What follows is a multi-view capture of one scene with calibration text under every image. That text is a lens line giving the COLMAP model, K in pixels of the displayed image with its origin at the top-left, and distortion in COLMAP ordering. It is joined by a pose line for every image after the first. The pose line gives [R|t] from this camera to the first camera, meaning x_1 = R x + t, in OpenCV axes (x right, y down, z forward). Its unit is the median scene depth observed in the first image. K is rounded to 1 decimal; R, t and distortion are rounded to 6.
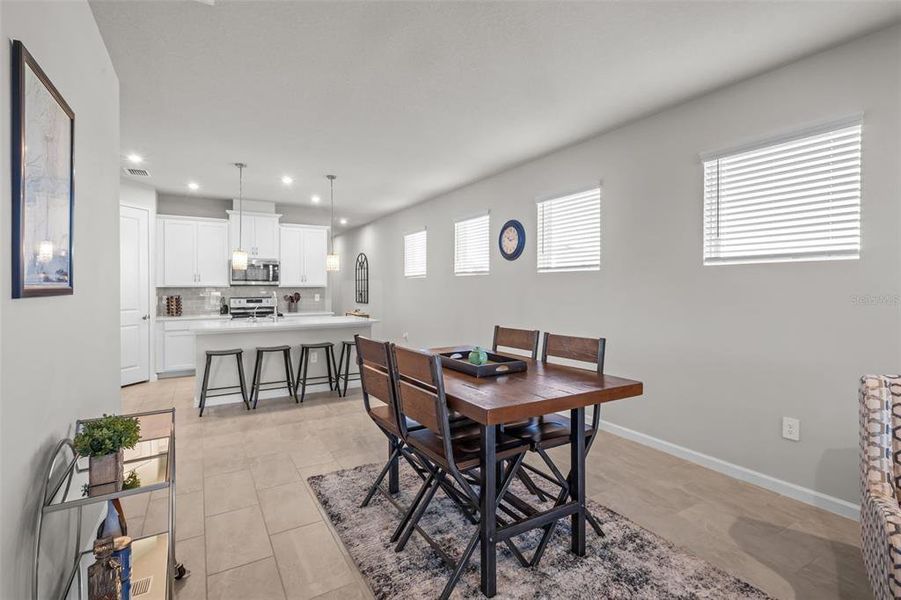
lens RADIAL K [[422.2, 0, 446.9], [0, 422.2, 287.4], [0, 0, 1]] dist [0.001587, 0.000105]
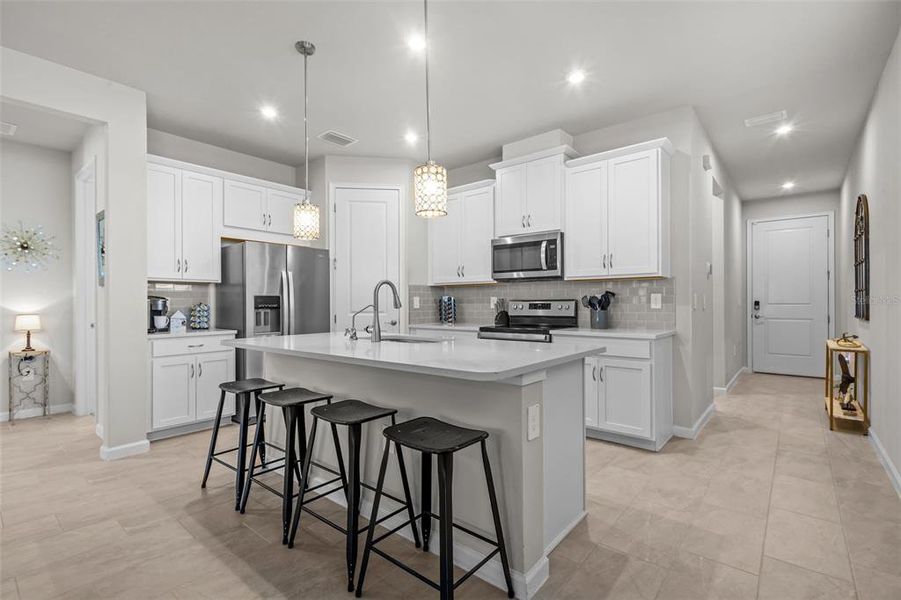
lens RADIAL K [[405.9, 0, 447.7], [0, 405.9, 305.8], [0, 0, 1]] dist [0.000945, 0.000159]
pose [[0.339518, 0.005240, -0.940585, 0.044252], [0.002496, 0.999976, 0.006472, 0.030381], [0.940596, -0.004545, 0.339497, 0.737370]]
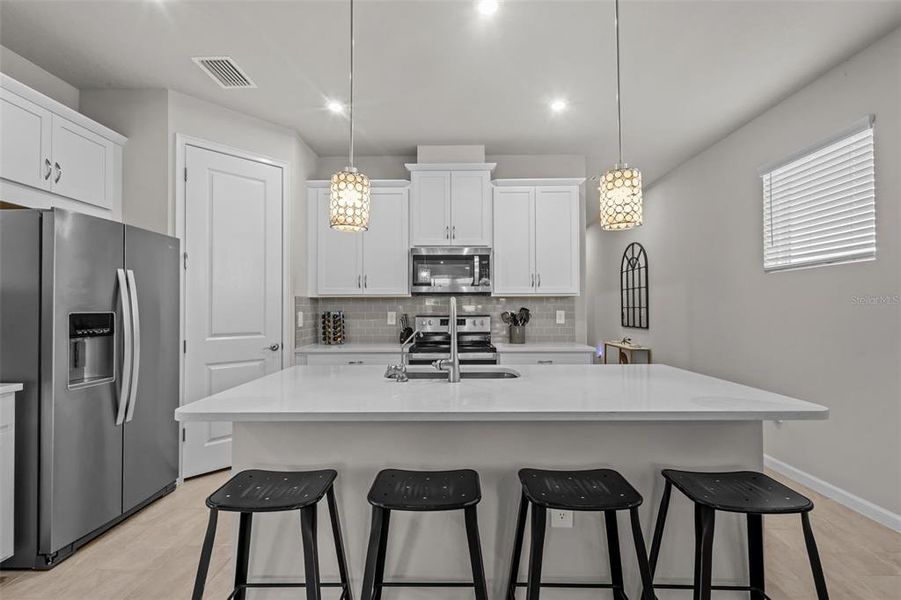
lens RADIAL K [[405.9, 0, 447.7], [0, 405.9, 305.8], [0, 0, 1]] dist [0.000945, 0.000159]
pose [[0.851456, -0.006465, -0.524386, -0.186173], [0.001640, 0.999952, -0.009665, 0.017149], [0.524423, 0.007370, 0.851426, 0.568999]]
